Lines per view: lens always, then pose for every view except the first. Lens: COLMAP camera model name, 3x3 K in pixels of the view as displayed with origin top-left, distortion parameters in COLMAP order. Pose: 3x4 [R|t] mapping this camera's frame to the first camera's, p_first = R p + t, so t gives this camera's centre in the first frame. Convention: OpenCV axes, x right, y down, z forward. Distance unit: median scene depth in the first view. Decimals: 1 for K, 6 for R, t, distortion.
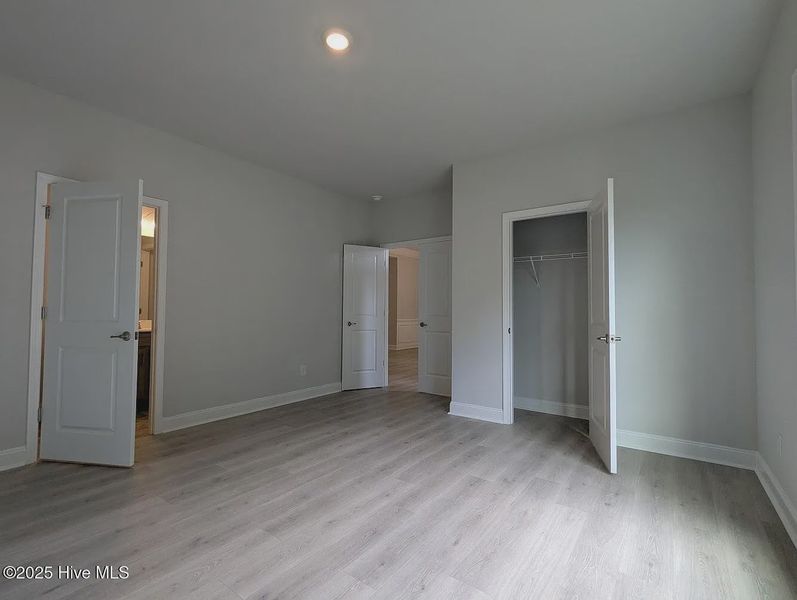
lens RADIAL K [[379.2, 0, 398.9], [0, 379.2, 299.9], [0, 0, 1]] dist [-0.000980, 0.001332]
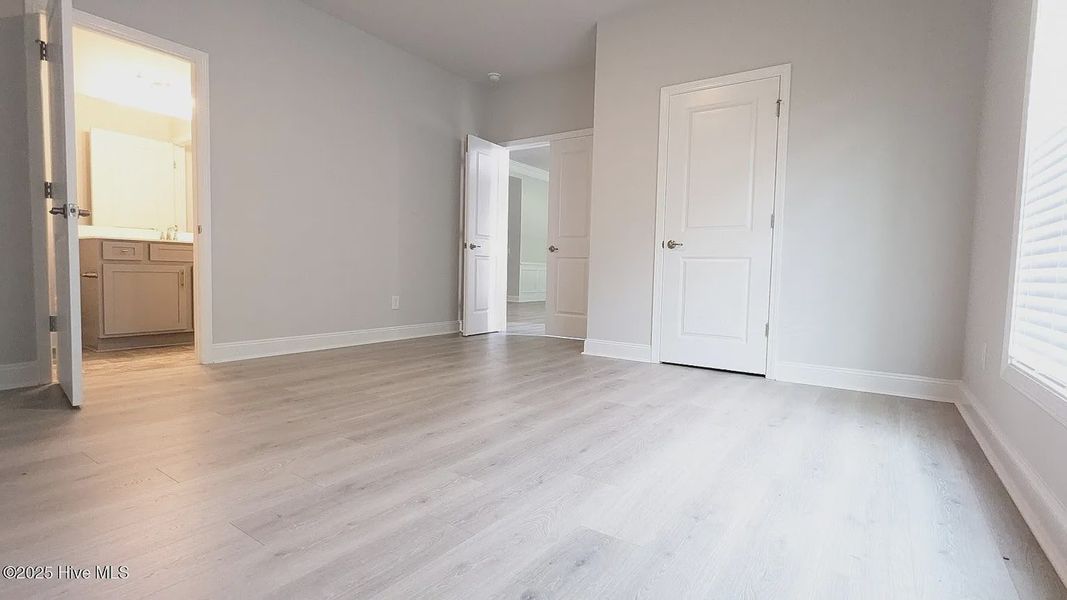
lens RADIAL K [[505.9, 0, 533.7], [0, 505.9, 304.9], [0, 0, 1]] dist [-0.000640, 0.000143]
pose [[0.999656, 0.015840, 0.020905, 0.009463], [-0.017549, 0.996288, 0.084277, 0.146639], [-0.019492, -0.084615, 0.996223, -0.037441]]
